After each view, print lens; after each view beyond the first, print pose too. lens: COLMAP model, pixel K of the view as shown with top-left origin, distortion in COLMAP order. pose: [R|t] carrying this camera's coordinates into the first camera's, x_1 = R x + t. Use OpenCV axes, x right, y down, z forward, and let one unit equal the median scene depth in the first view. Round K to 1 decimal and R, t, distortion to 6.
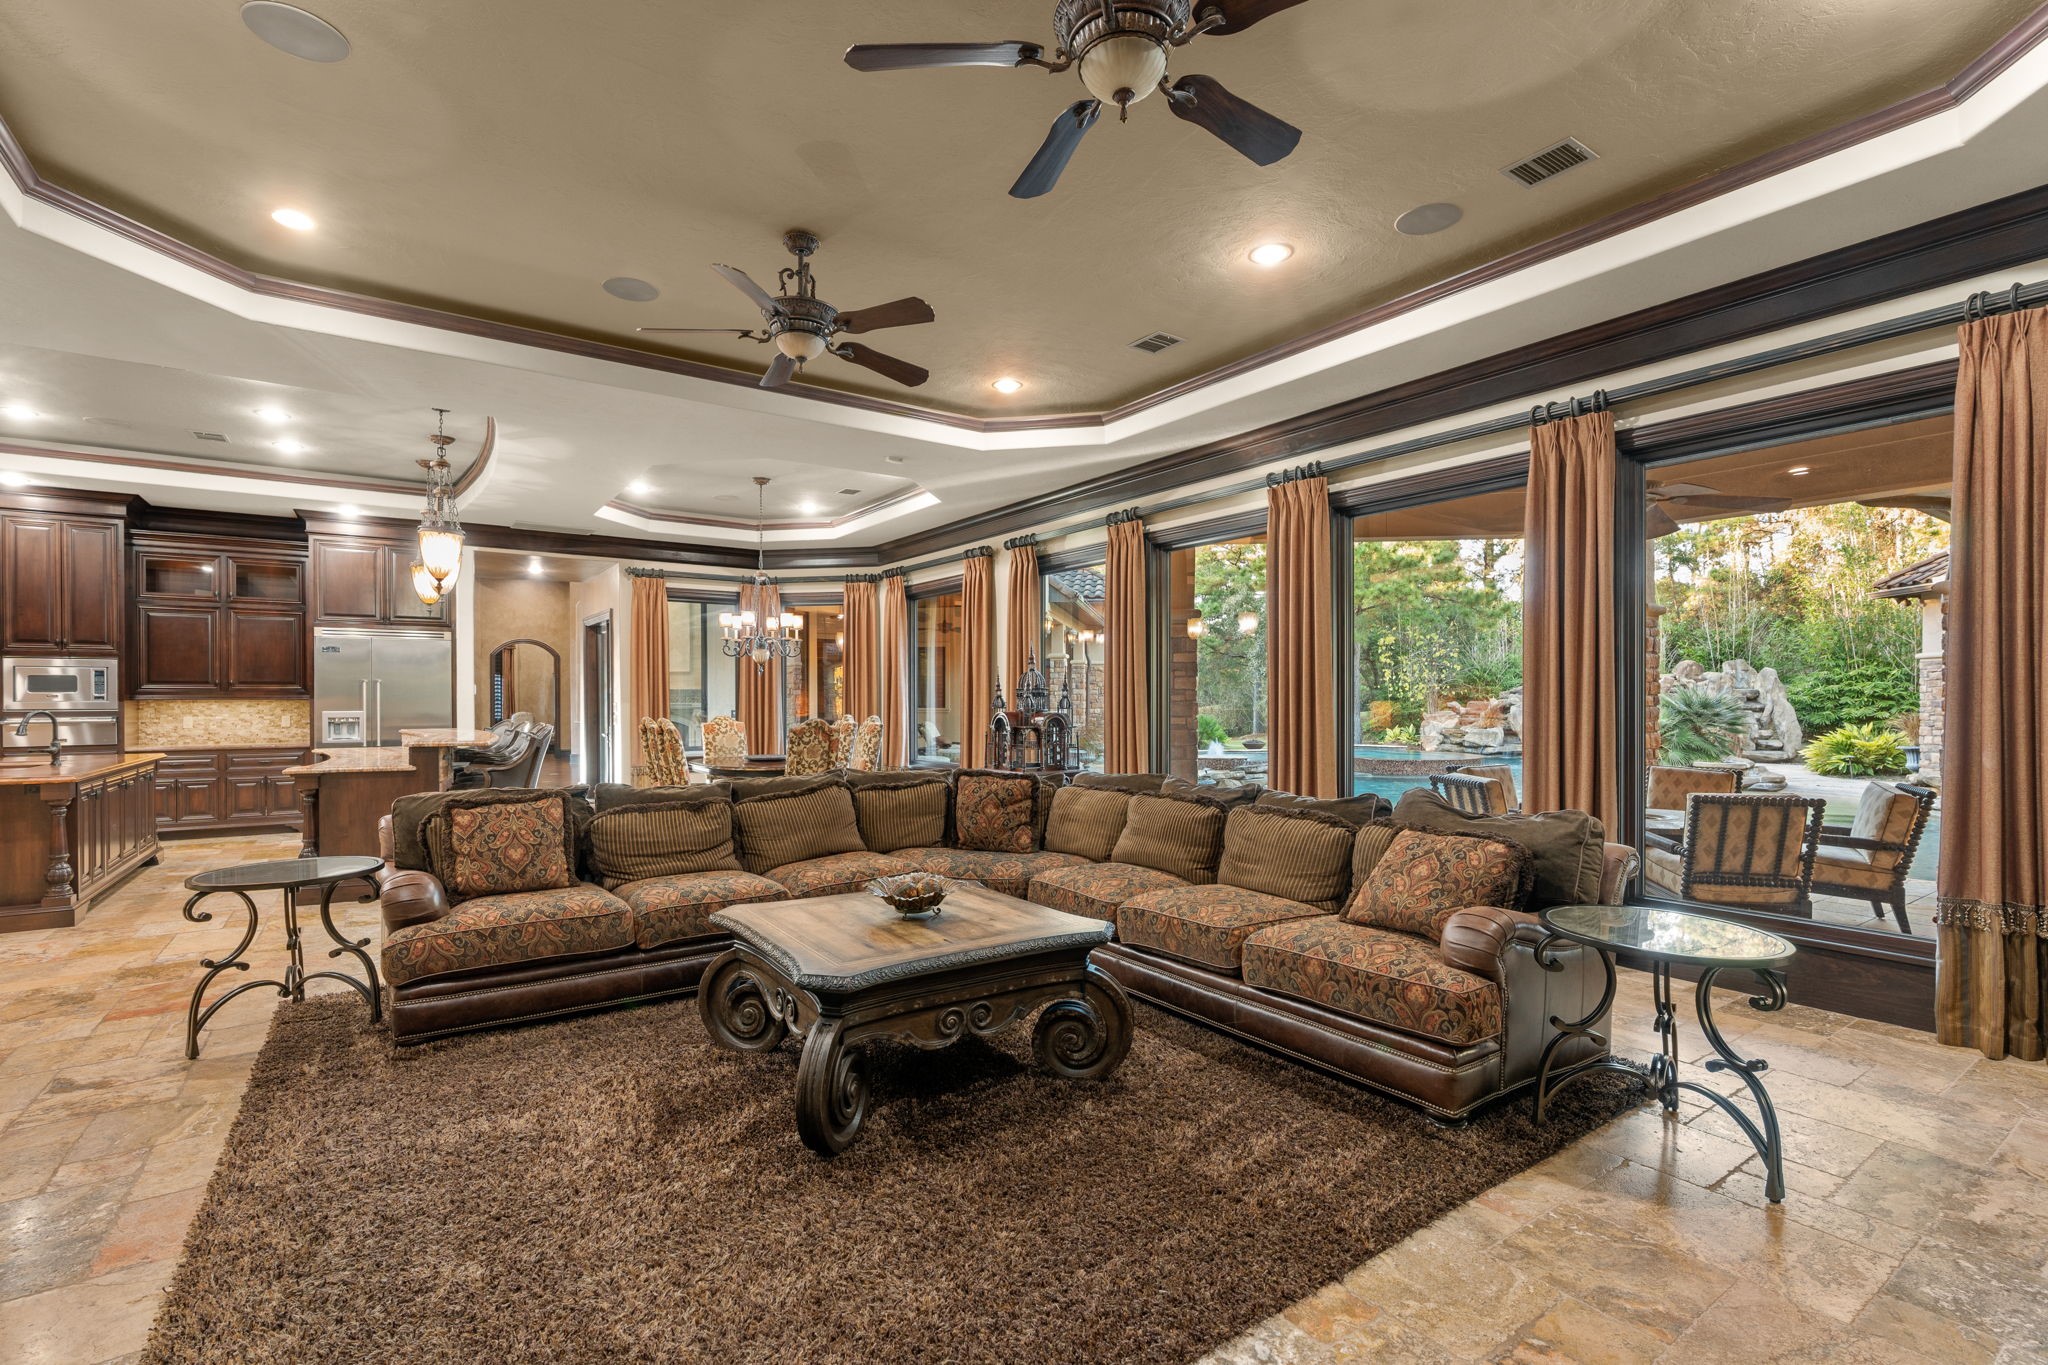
lens RADIAL K [[939.1, 0, 1022.0], [0, 939.1, 709.7], [0, 0, 1]] dist [-0.009065, -0.000110]
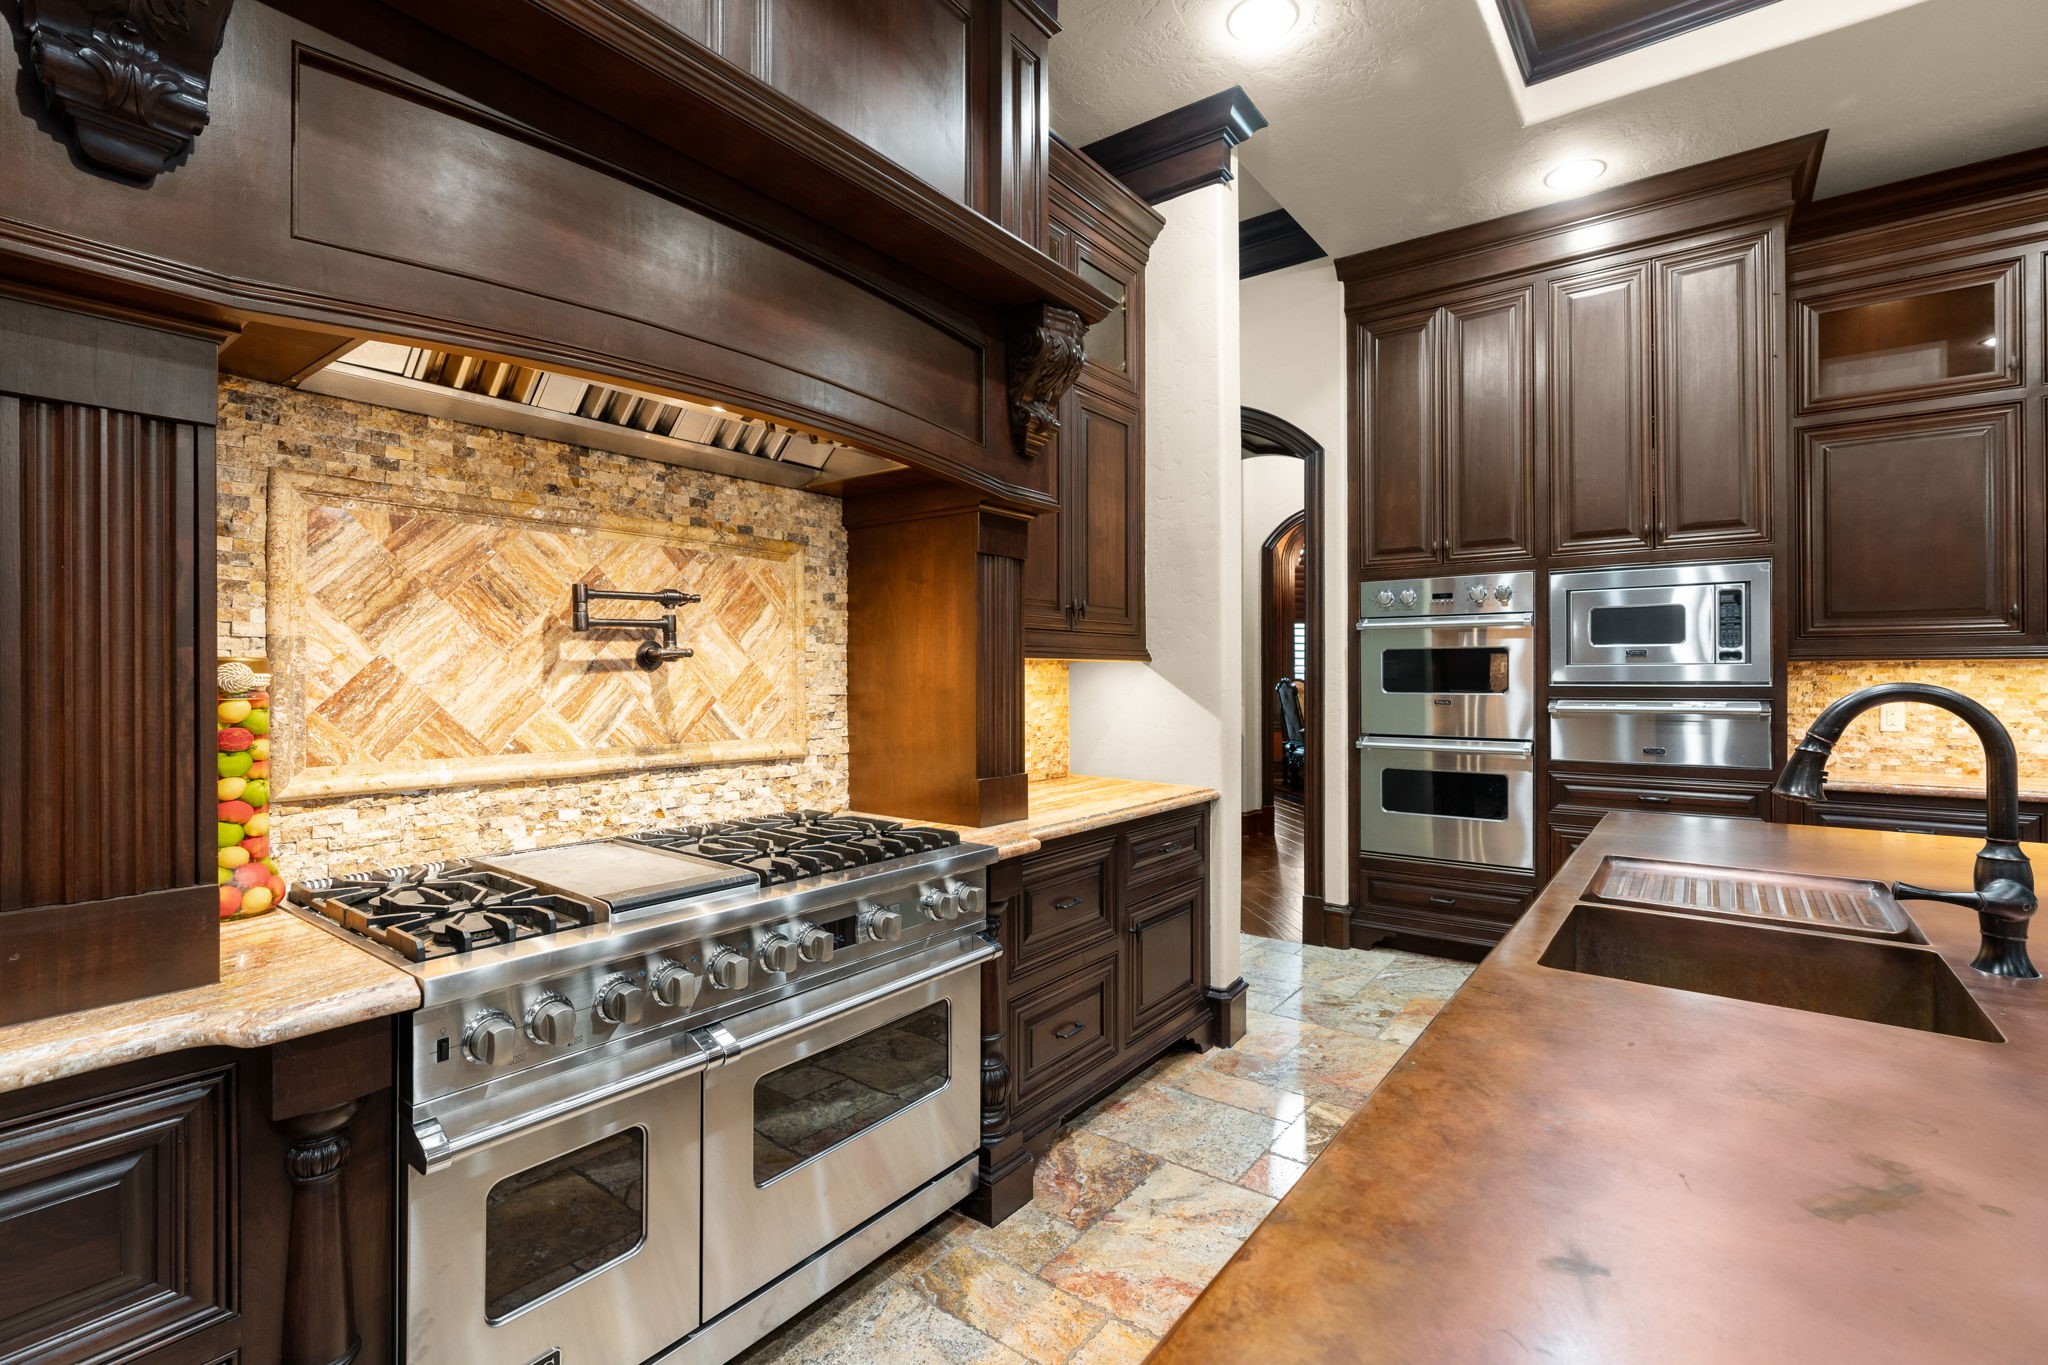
lens RADIAL K [[922.7, 0, 1024.0], [0, 922.7, 682.5], [0, 0, 1]] dist [-0.008238, -0.000168]
pose [[0.302315, 0.007031, -0.953182, -0.714846], [-0.007967, 0.999957, 0.004849, 0.000442], [0.953175, 0.006128, 0.302358, 0.589292]]
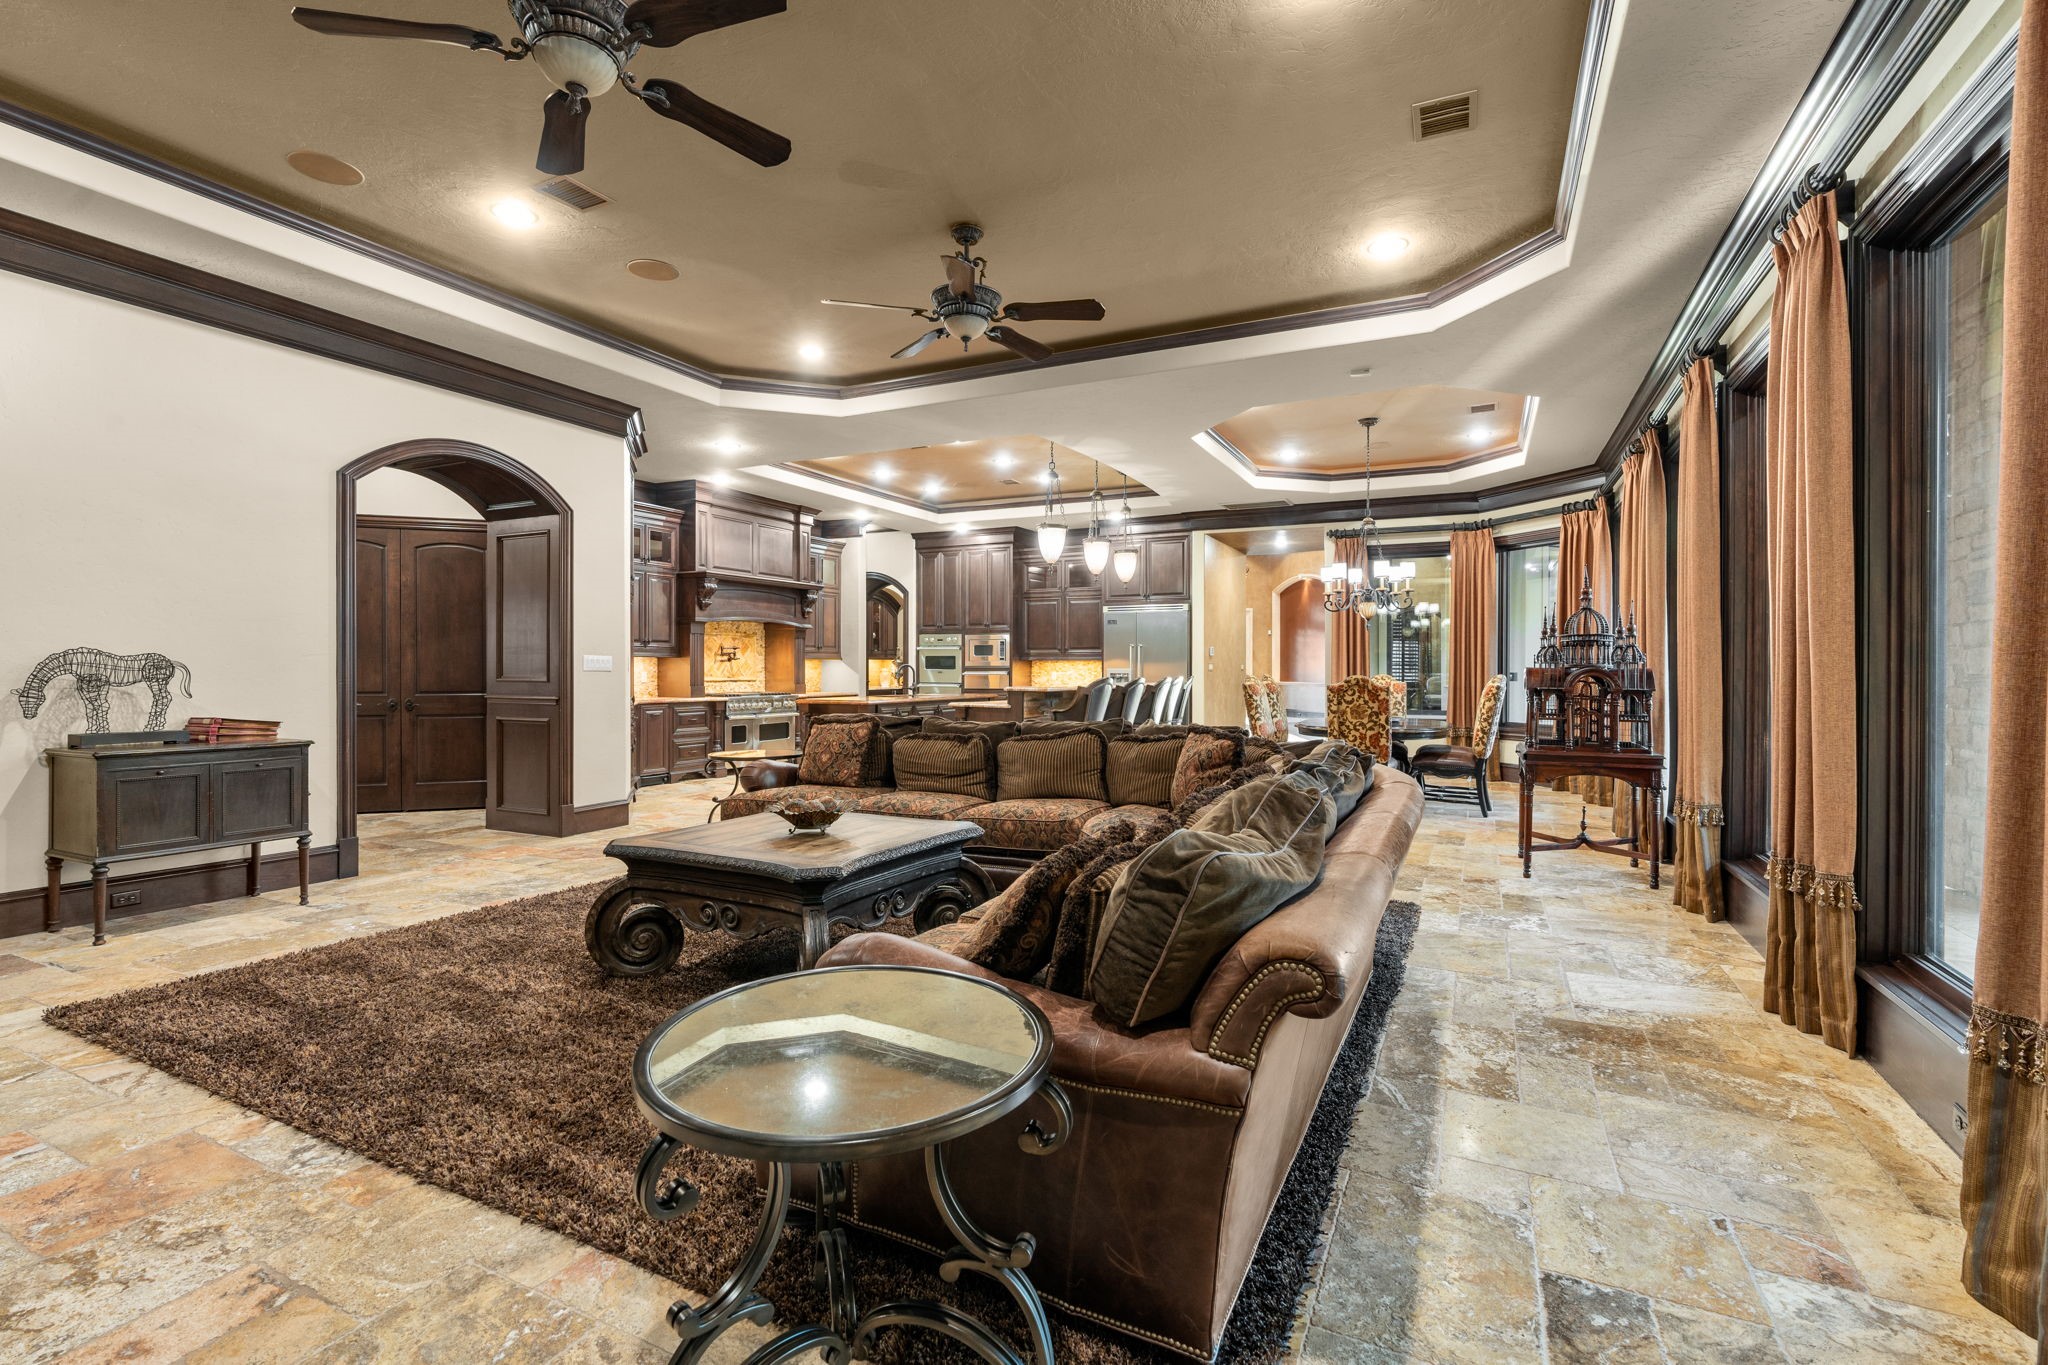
lens RADIAL K [[922.7, 0, 1024.0], [0, 922.7, 682.5], [0, 0, 1]] dist [-0.008238, -0.000168]
pose [[0.481935, 0.015047, -0.876078, 0.409732], [-0.011224, 0.999877, 0.010999, 0.010311], [0.876135, 0.004532, 0.482045, 0.290686]]
